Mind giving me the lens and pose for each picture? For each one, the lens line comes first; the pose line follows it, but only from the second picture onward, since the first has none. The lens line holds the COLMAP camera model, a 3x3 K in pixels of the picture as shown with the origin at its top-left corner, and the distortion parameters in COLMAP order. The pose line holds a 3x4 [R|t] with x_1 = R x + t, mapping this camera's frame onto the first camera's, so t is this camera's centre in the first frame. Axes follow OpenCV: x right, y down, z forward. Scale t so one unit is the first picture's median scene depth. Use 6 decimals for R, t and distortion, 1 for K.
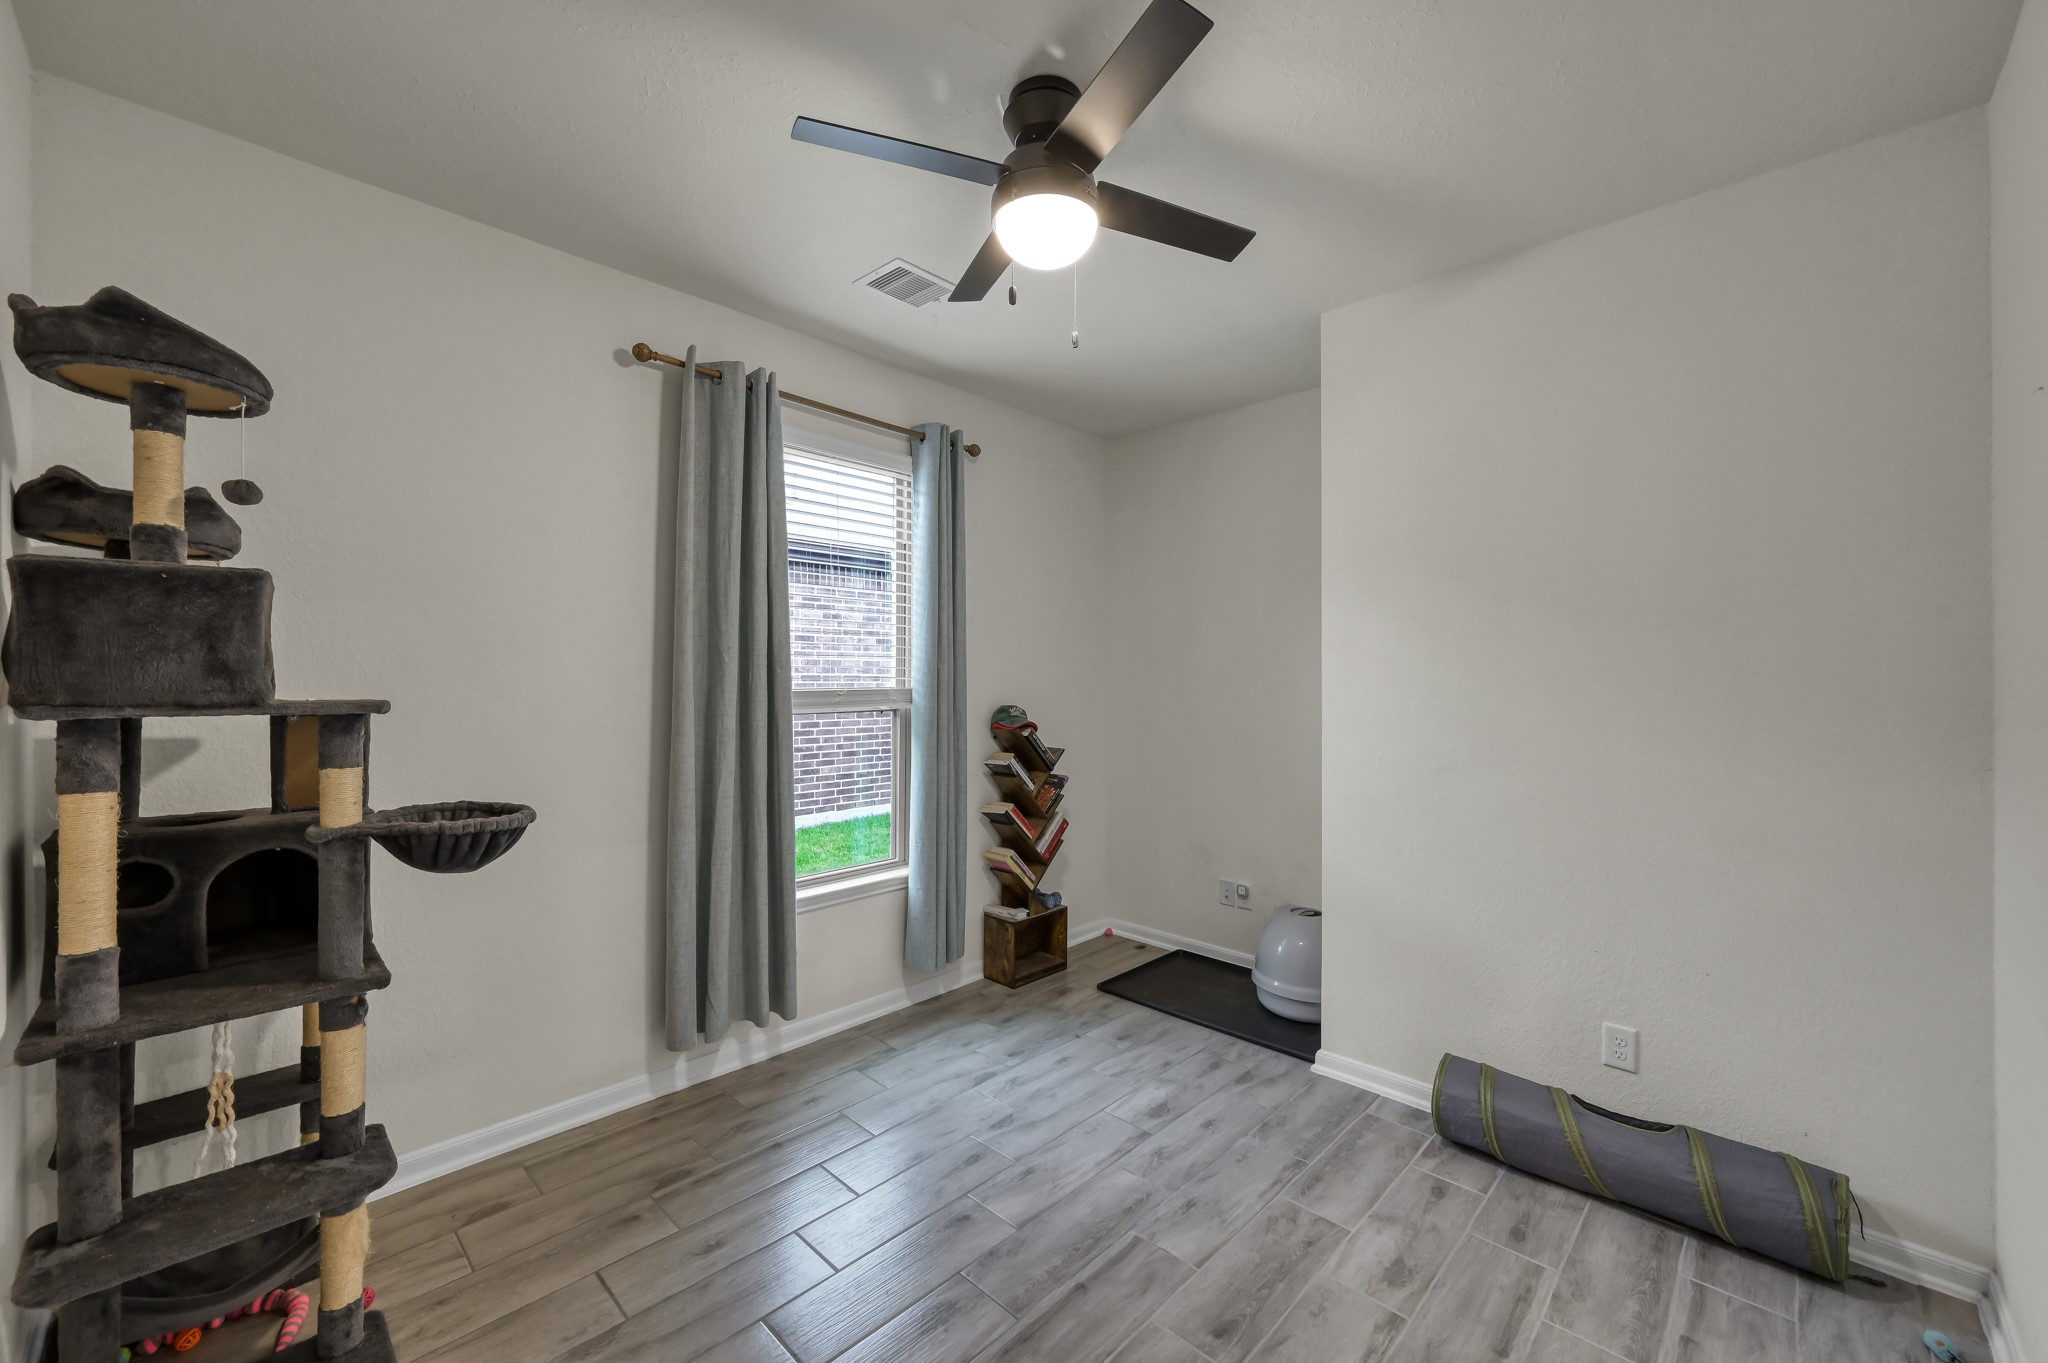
lens RADIAL K [[804.4, 0, 1024.1], [0, 804.4, 680.1], [0, 0, 1]] dist [-0.002562, 0.000550]
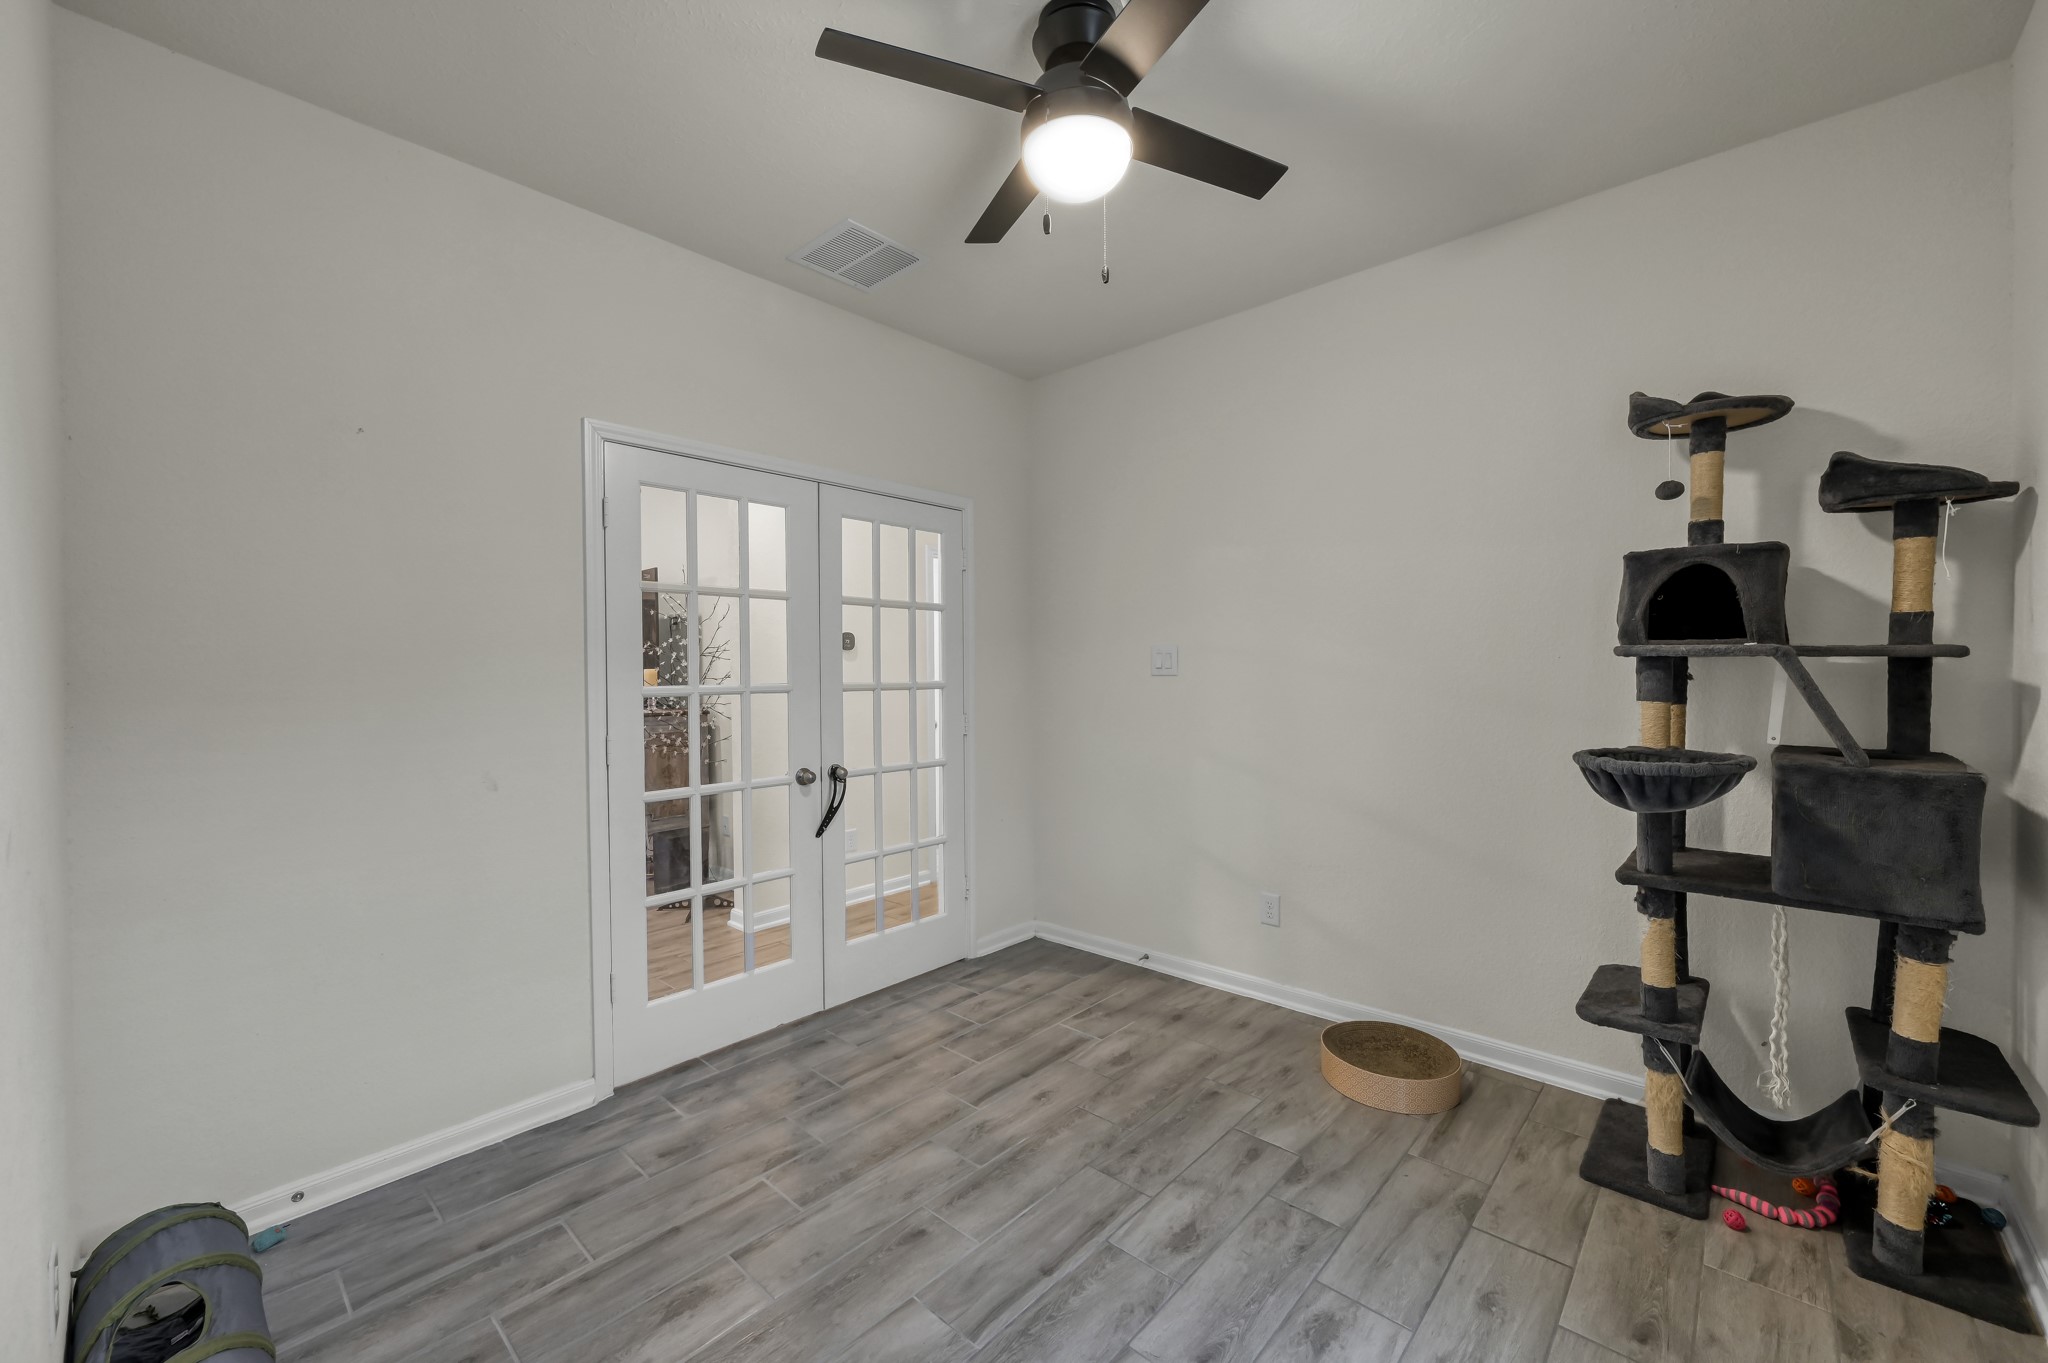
lens RADIAL K [[804.4, 0, 1024.1], [0, 804.4, 680.1], [0, 0, 1]] dist [-0.002562, 0.000550]
pose [[-0.999594, 0.006602, -0.027704, 0.082928], [0.006281, 0.999912, 0.011651, 0.036224], [0.027778, 0.011473, -0.999548, 1.351348]]
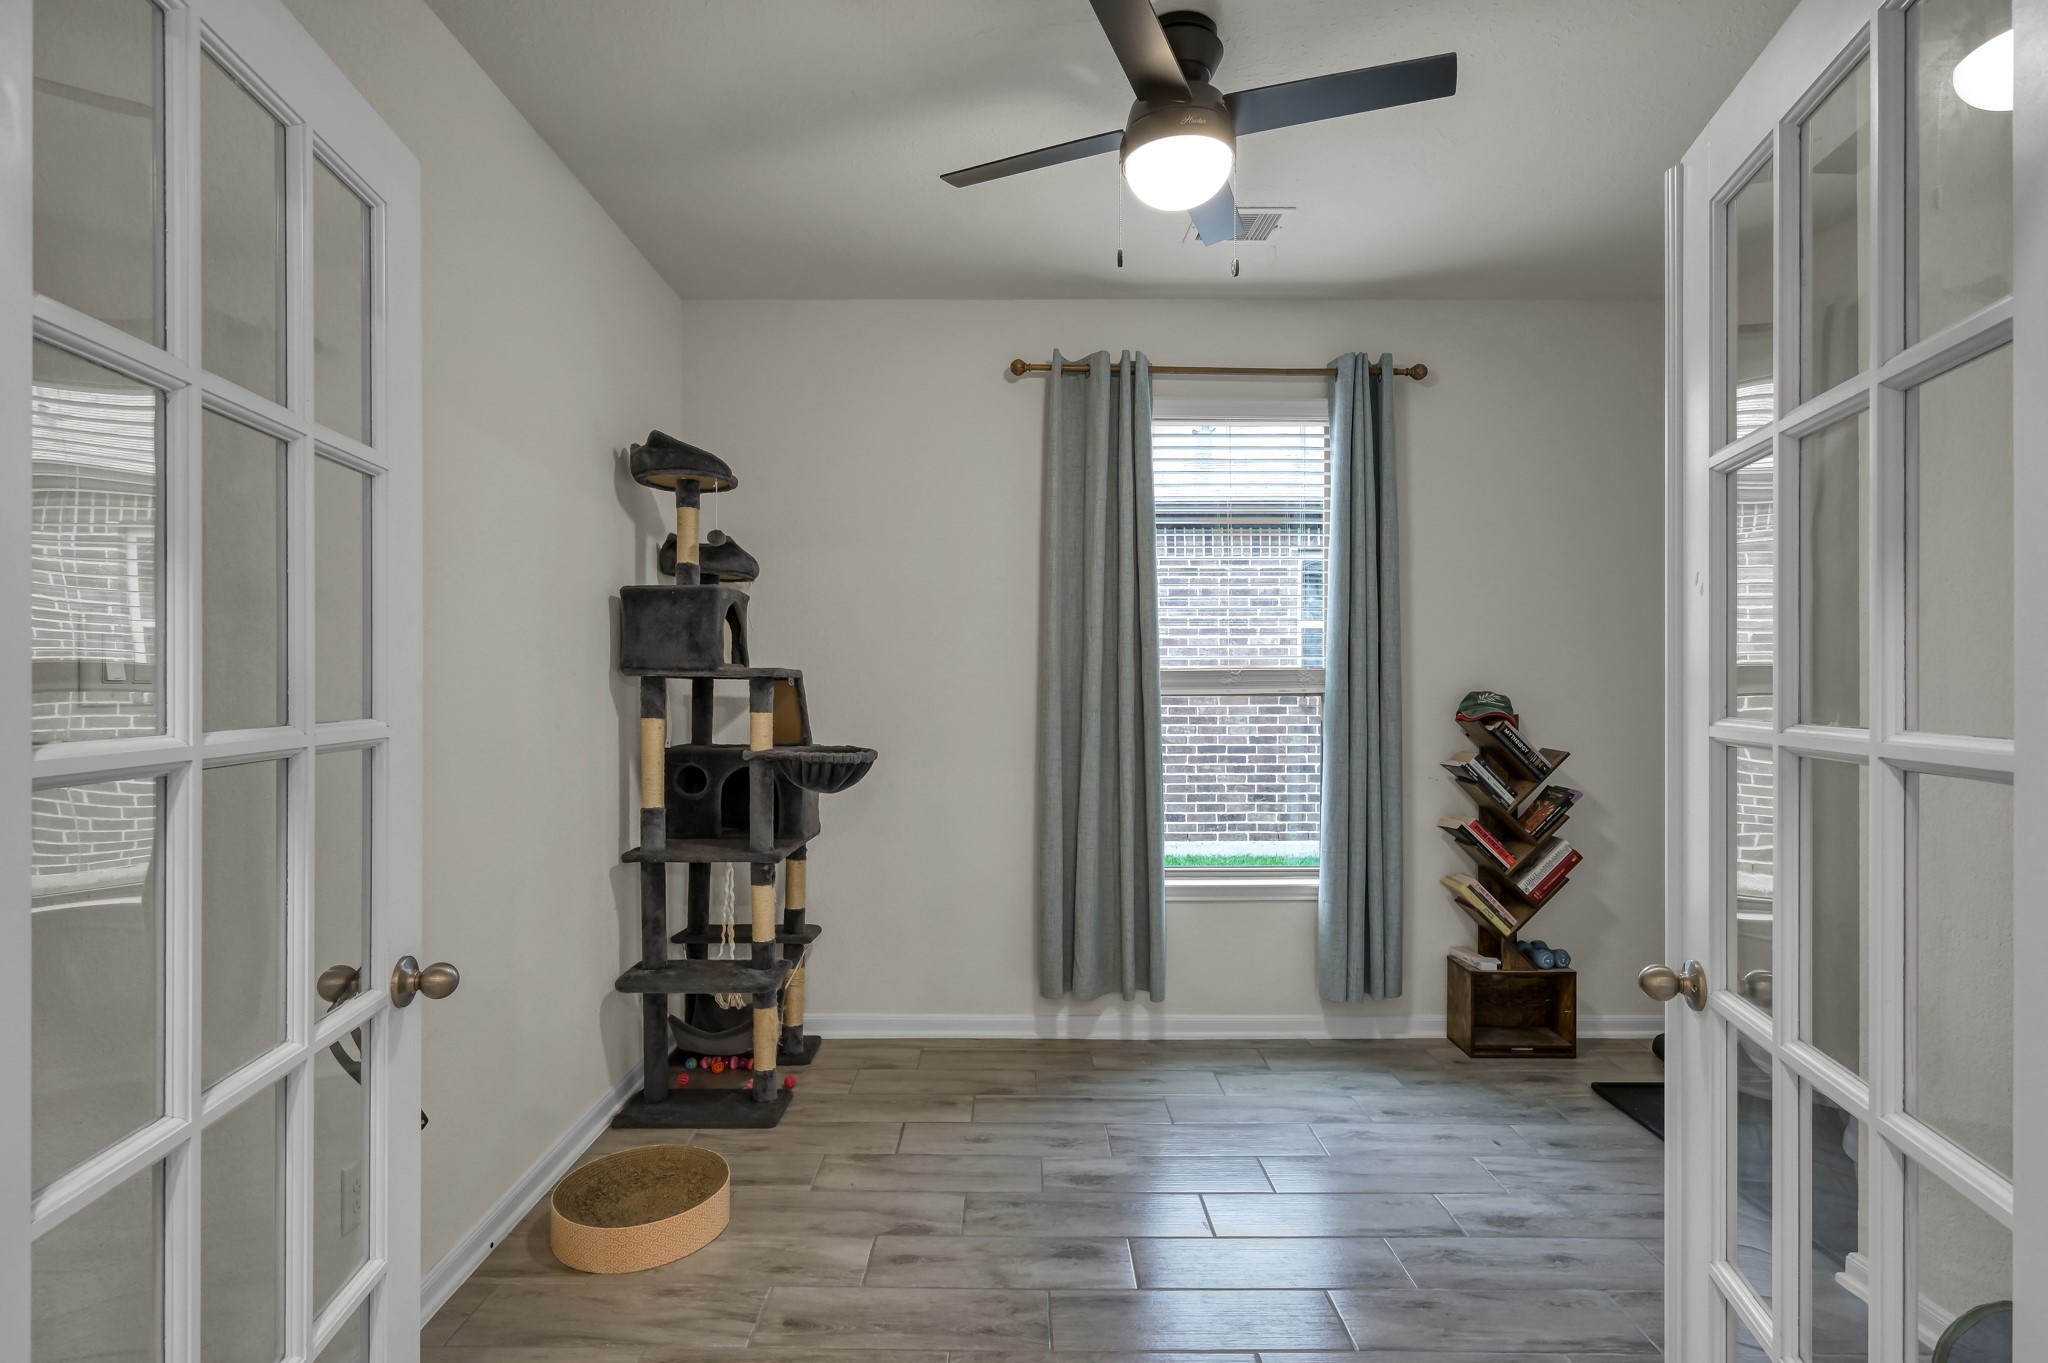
lens RADIAL K [[1001.4, 0, 1013.8], [0, 1001.4, 682.3], [0, 0, 1]] dist [-0.000731, 0.000124]
pose [[0.694566, -0.001787, -0.719427, 0.514744], [0.000486, 0.999998, -0.002015, 0.034948], [0.719429, 0.001049, 0.694565, 0.021809]]
